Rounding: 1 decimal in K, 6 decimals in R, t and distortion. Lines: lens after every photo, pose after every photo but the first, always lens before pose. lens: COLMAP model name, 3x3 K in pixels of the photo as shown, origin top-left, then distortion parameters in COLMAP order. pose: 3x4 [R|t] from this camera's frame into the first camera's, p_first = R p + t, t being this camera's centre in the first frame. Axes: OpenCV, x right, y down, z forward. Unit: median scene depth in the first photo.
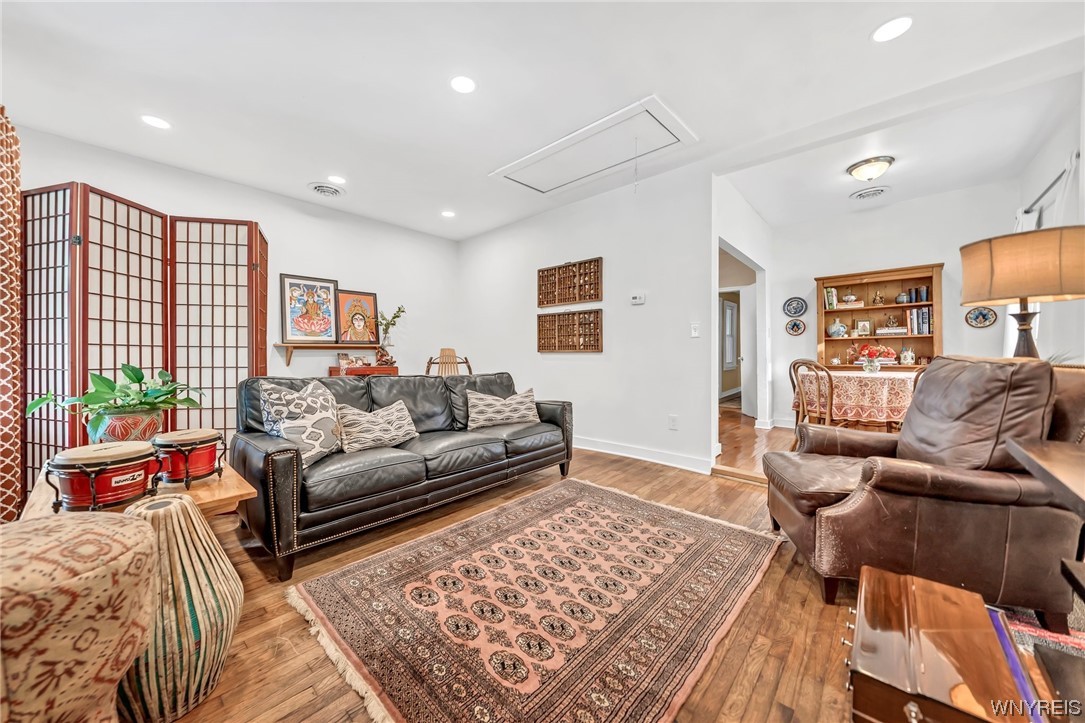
lens RADIAL K [[385.0, 0, 546.1], [0, 385.0, 355.8], [0, 0, 1]] dist [0.000784, 0.000055]
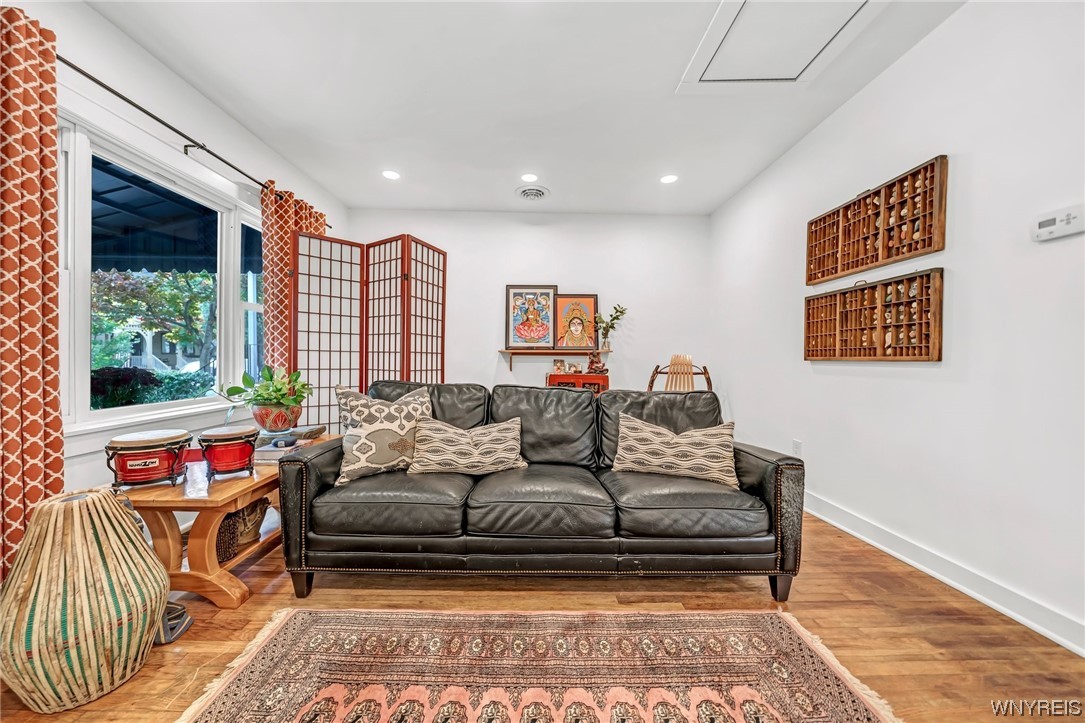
lens RADIAL K [[386.7, 0, 528.9], [0, 386.7, 365.5], [0, 0, 1]] dist [-0.002427, -0.000041]
pose [[0.666920, 0.019583, -0.744872, 0.160170], [-0.015758, 0.999802, 0.012176, -0.002403], [0.744963, 0.003618, 0.667096, 0.321778]]
